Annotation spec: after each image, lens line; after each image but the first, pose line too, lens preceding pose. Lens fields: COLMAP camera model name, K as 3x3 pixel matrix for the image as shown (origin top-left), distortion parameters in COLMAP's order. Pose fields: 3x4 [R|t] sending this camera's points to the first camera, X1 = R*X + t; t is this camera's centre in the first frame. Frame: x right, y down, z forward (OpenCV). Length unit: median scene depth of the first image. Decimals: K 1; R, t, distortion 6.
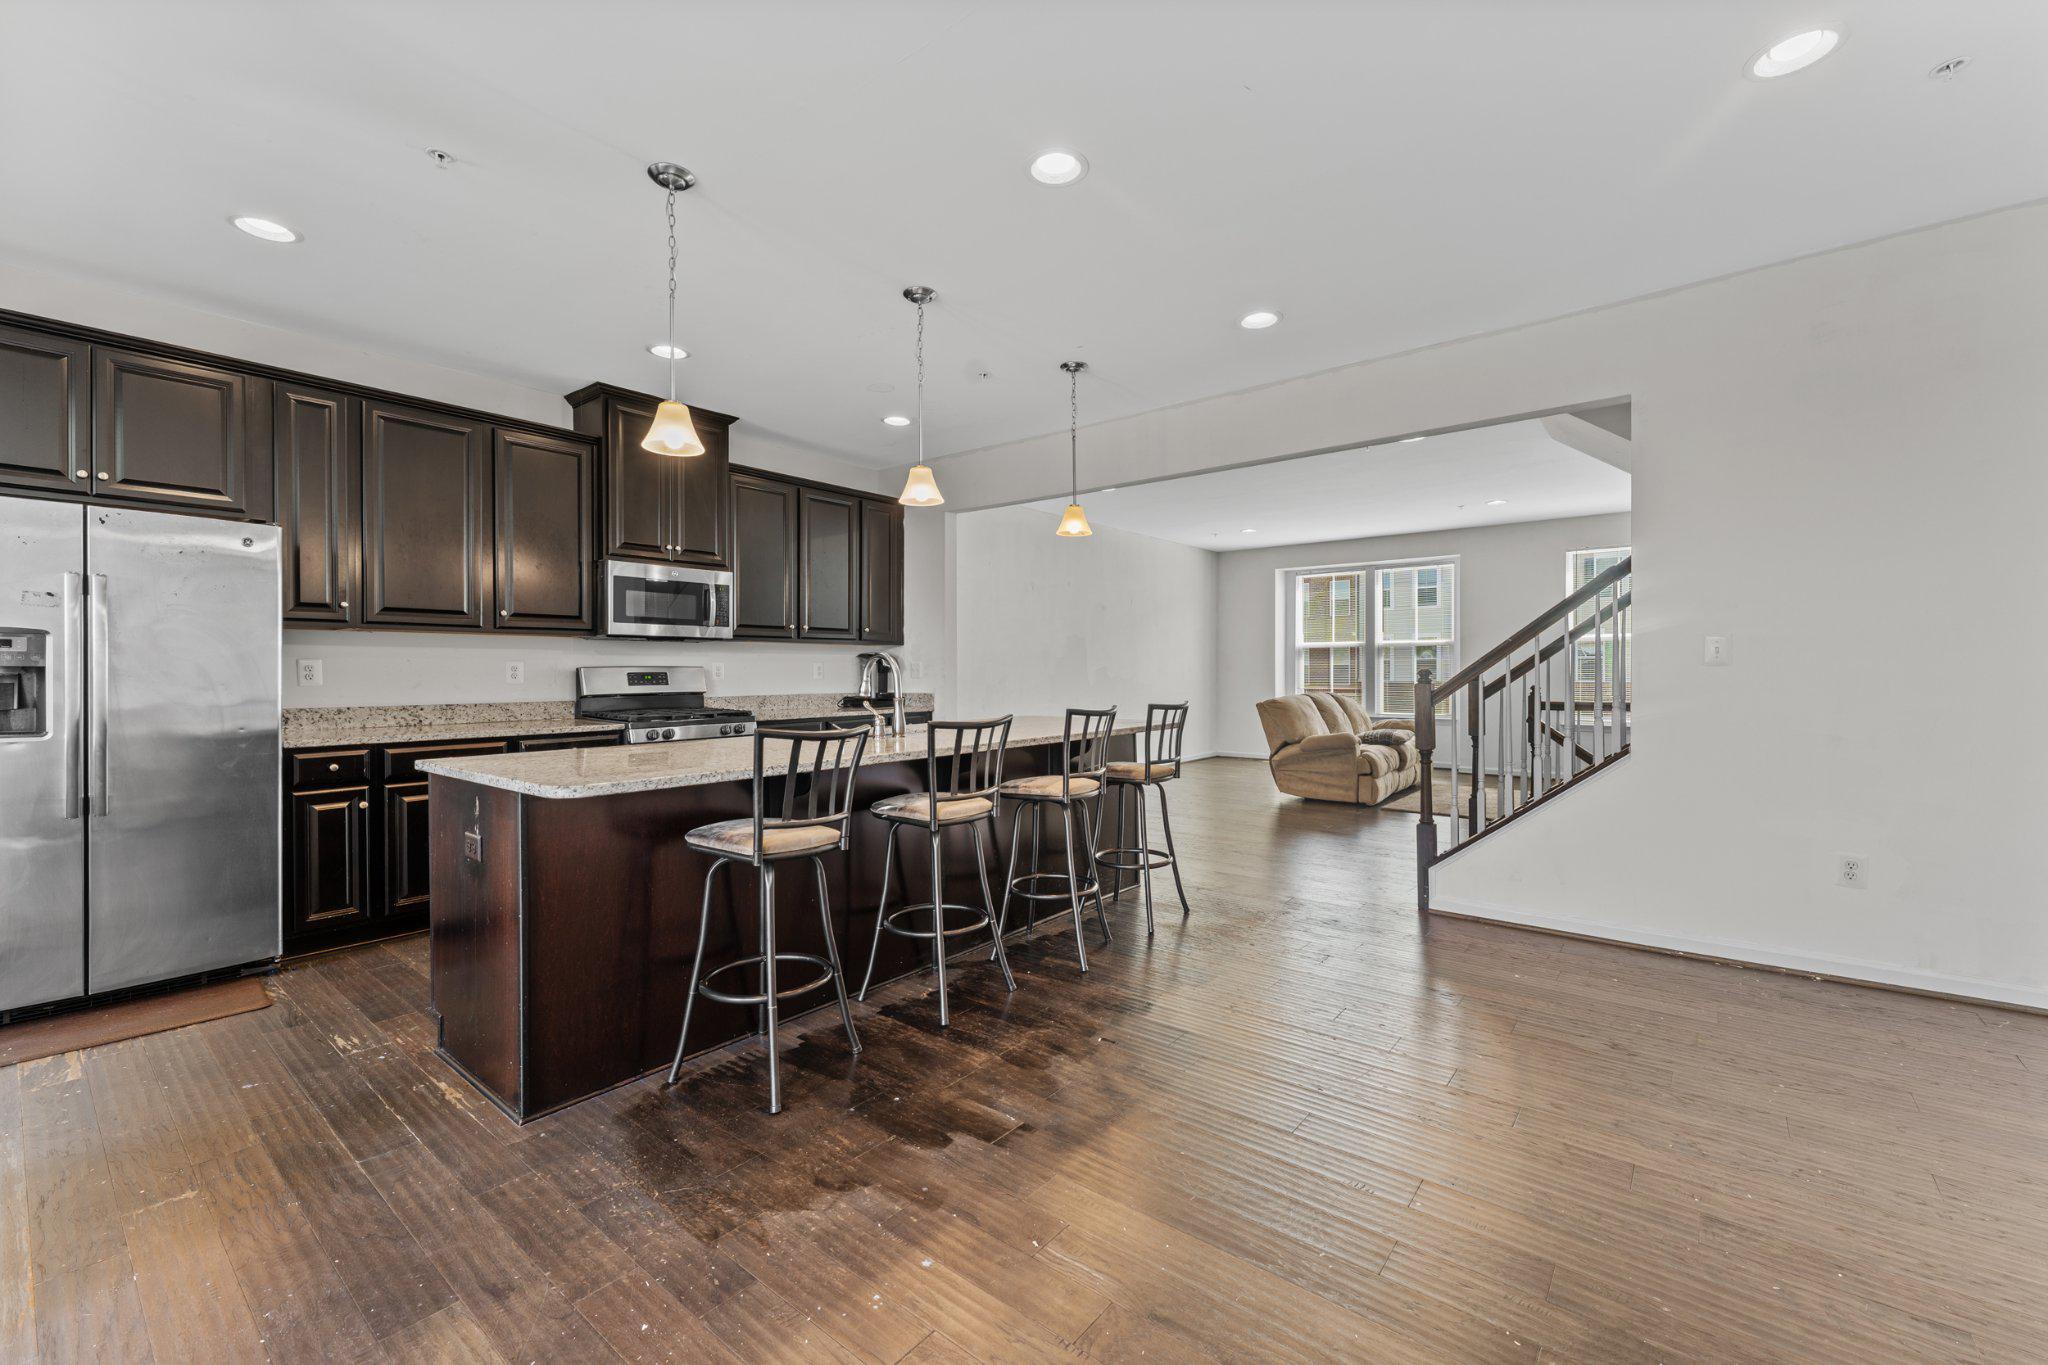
lens RADIAL K [[825.3, 0, 1013.4], [0, 825.3, 700.7], [0, 0, 1]] dist [0.003936, -0.001115]
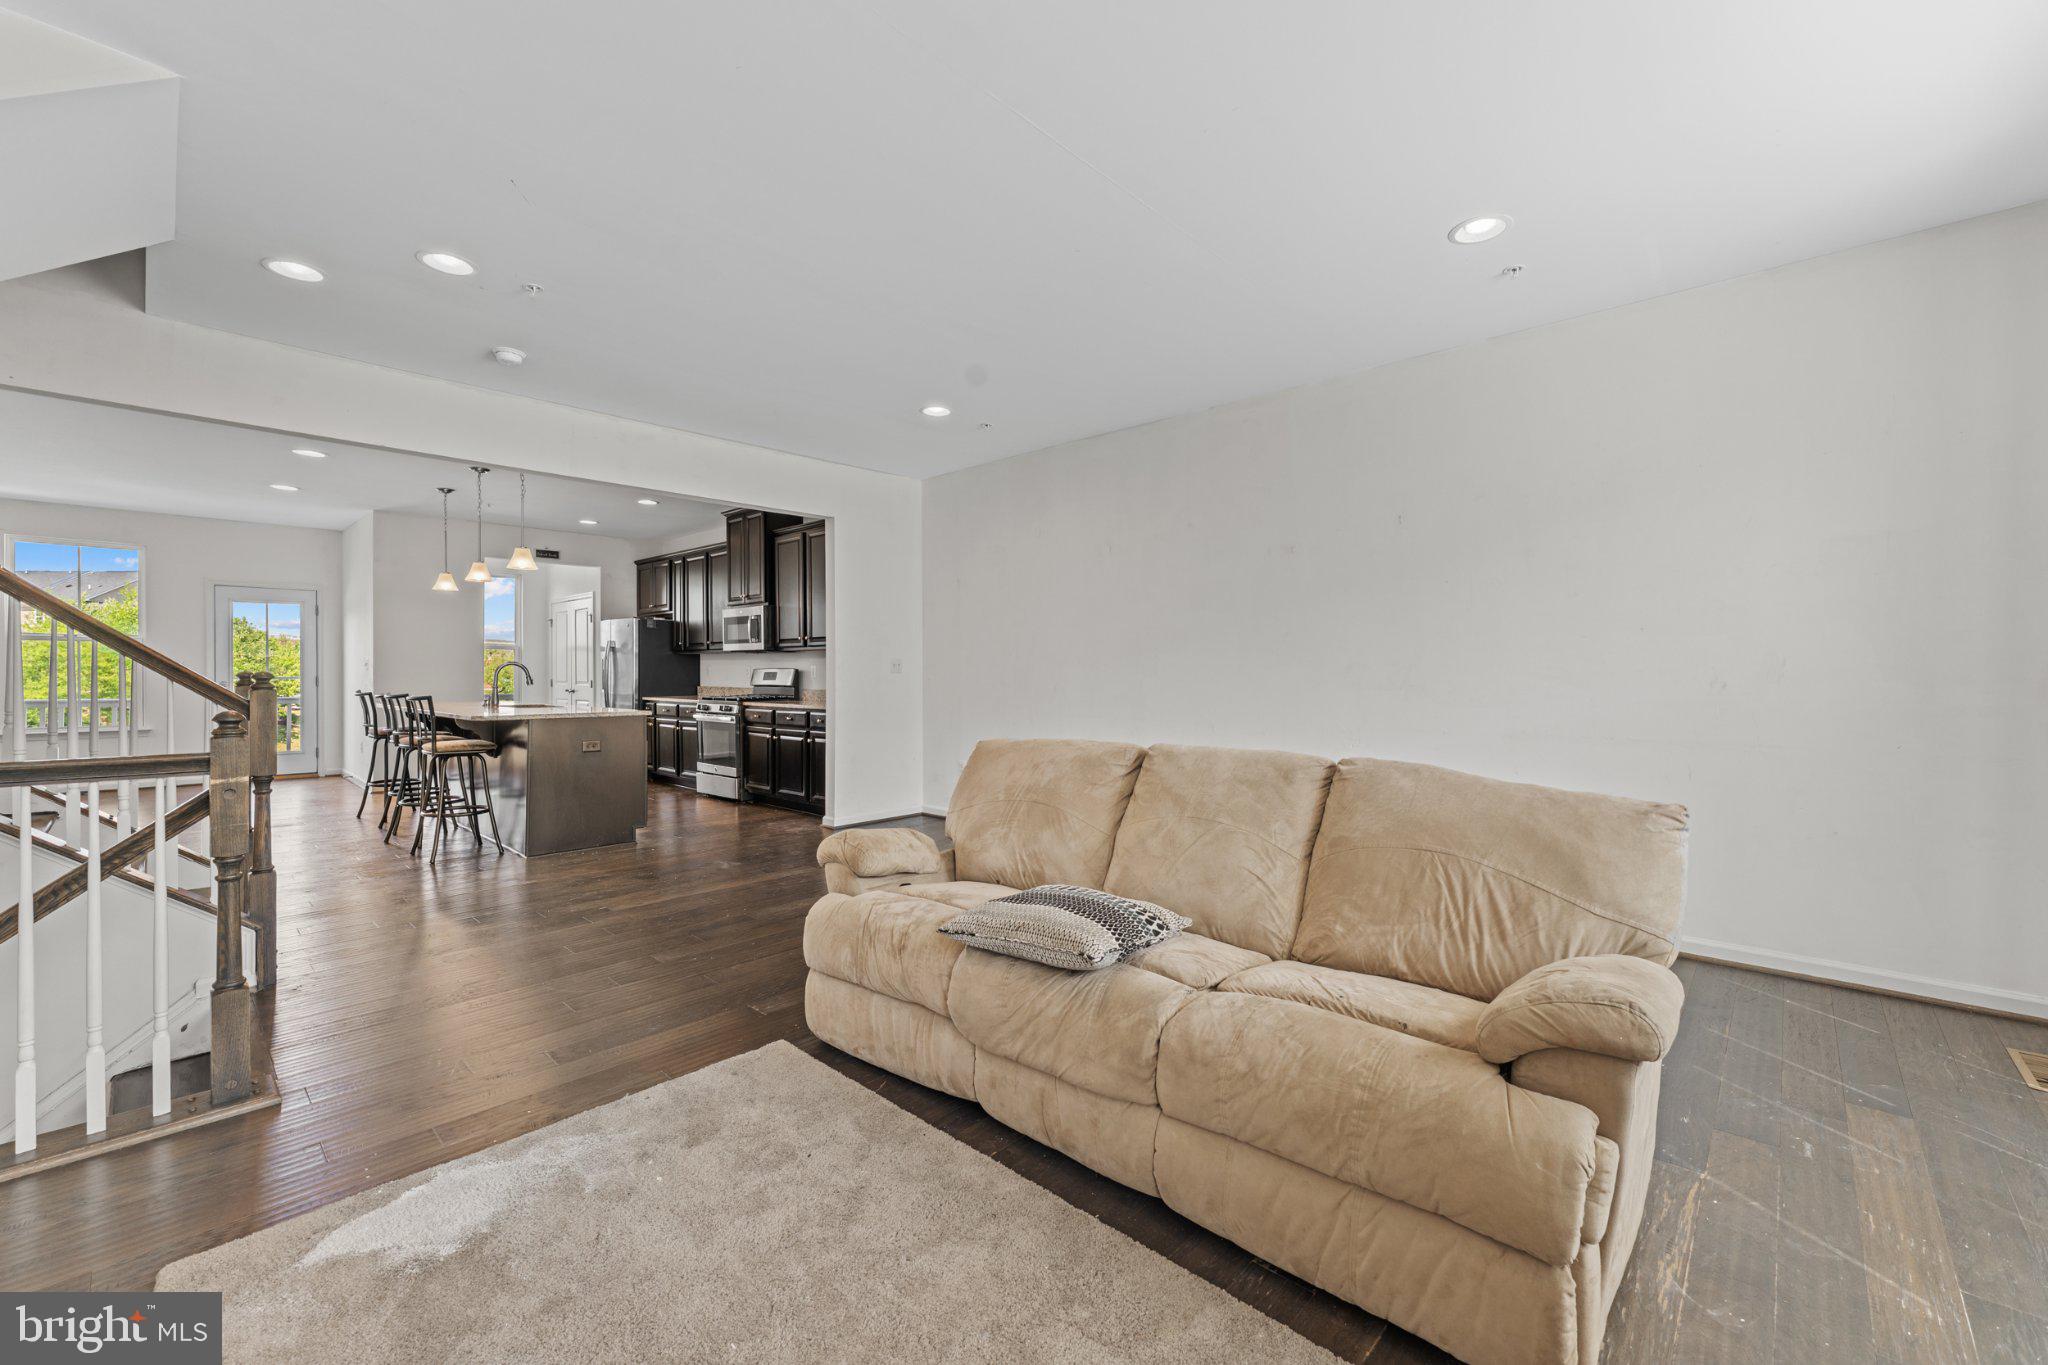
lens RADIAL K [[825.3, 0, 1003.6], [0, 825.3, 689.7], [0, 0, 1]] dist [0.003936, -0.001115]
pose [[-0.072248, 0.026620, -0.997031, 1.150713], [-0.036966, 0.998885, 0.029348, -0.065229], [0.996701, 0.038977, -0.071183, 1.595377]]
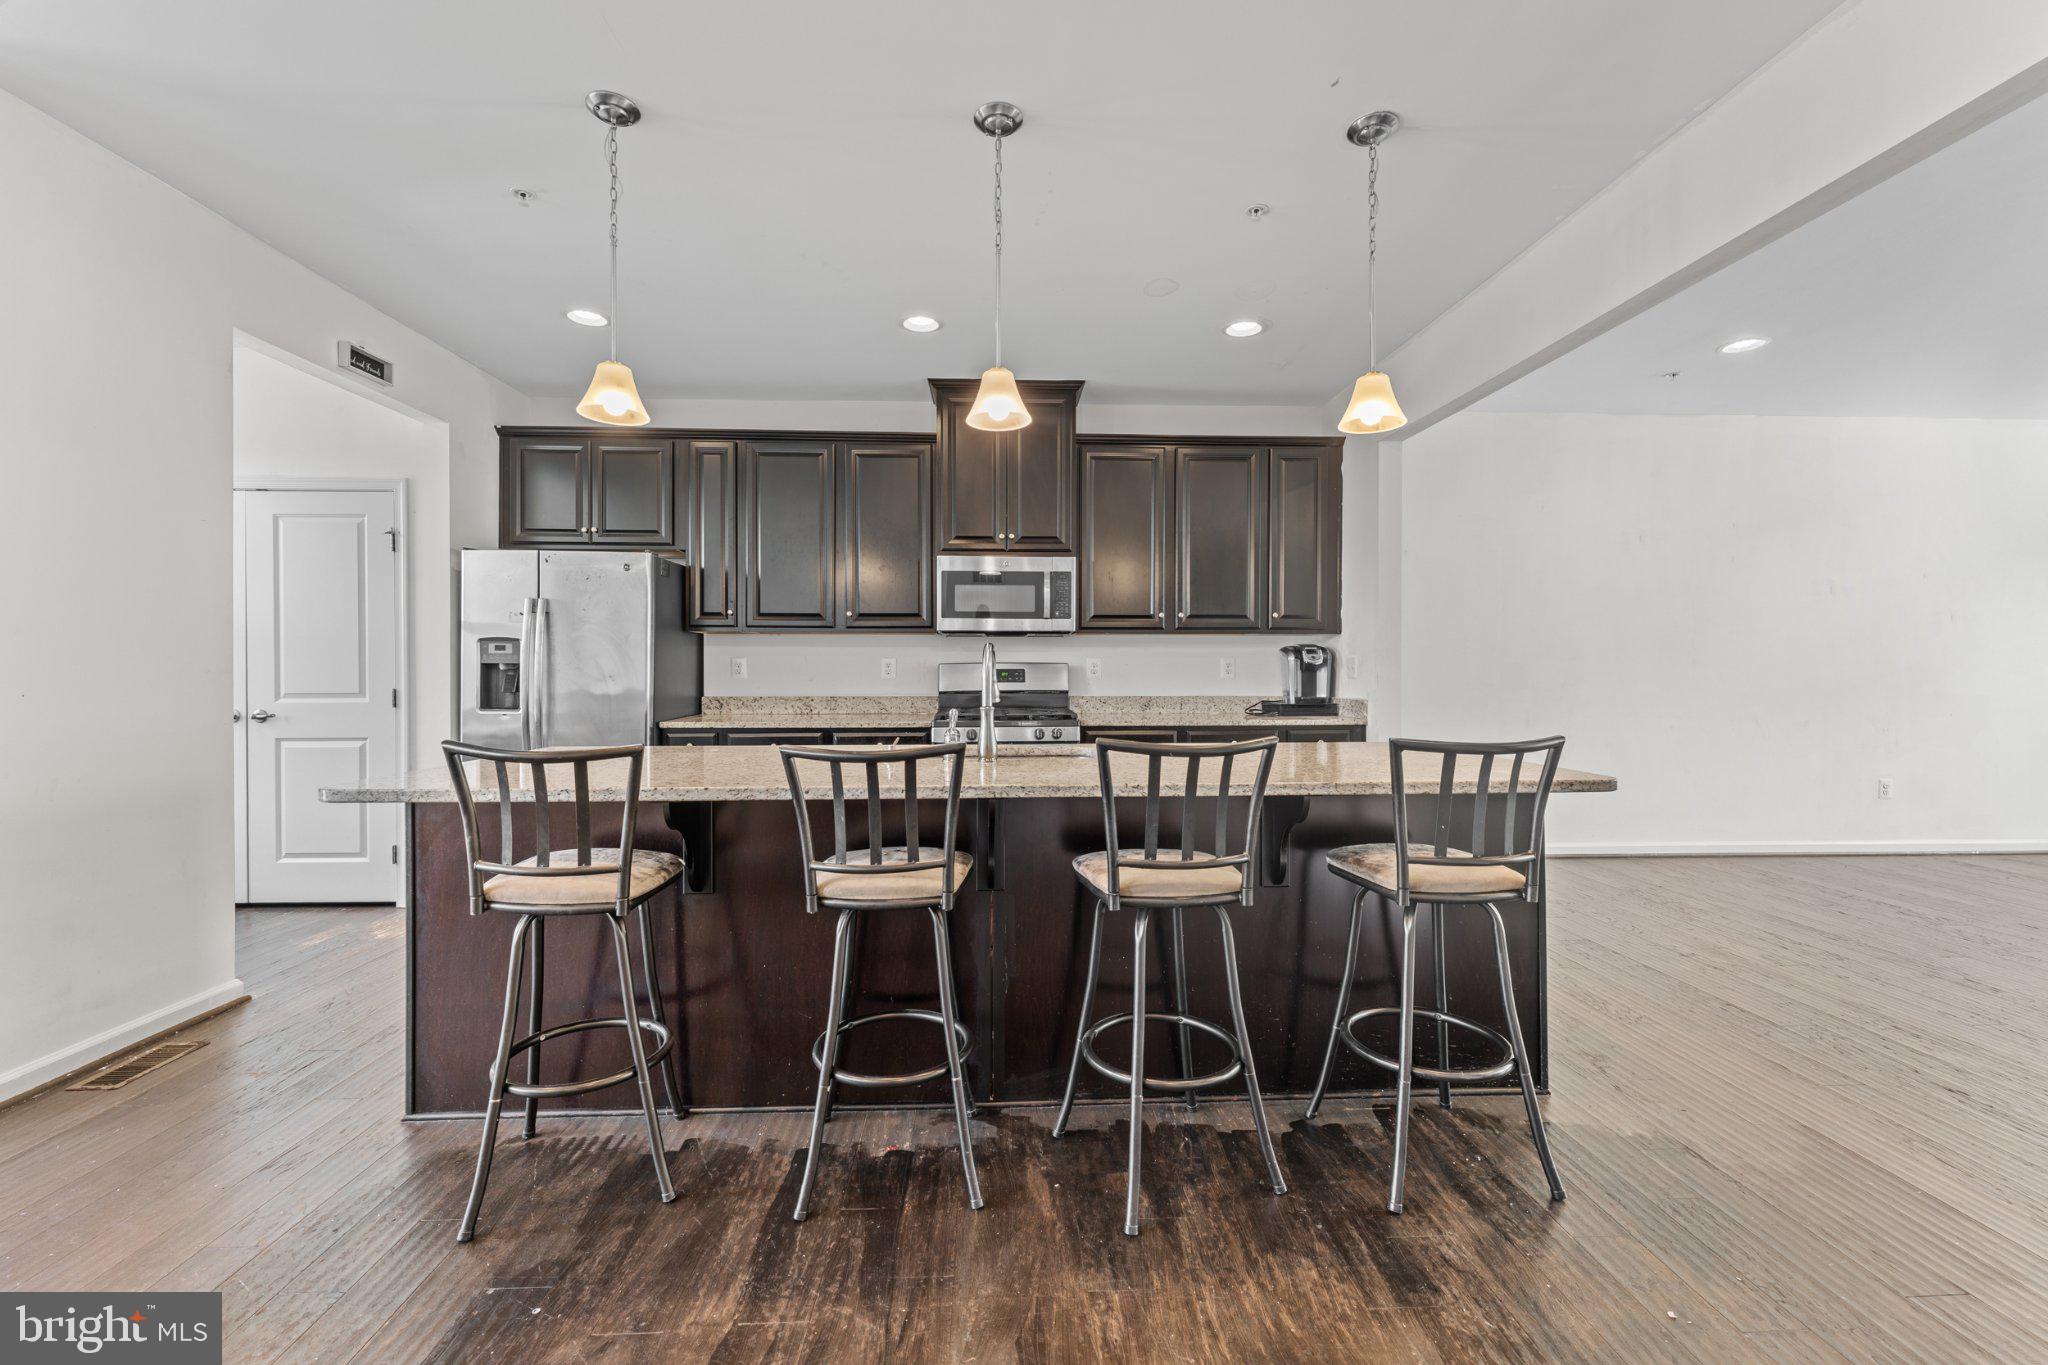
lens RADIAL K [[825.3, 0, 1022.1], [0, 825.3, 670.0], [0, 0, 1]] dist [0.003936, -0.001115]
pose [[0.670656, 0.005043, -0.741752, 0.285649], [-0.029556, 0.999364, -0.019928, -0.015220], [0.741180, 0.035288, 0.670378, 0.382524]]
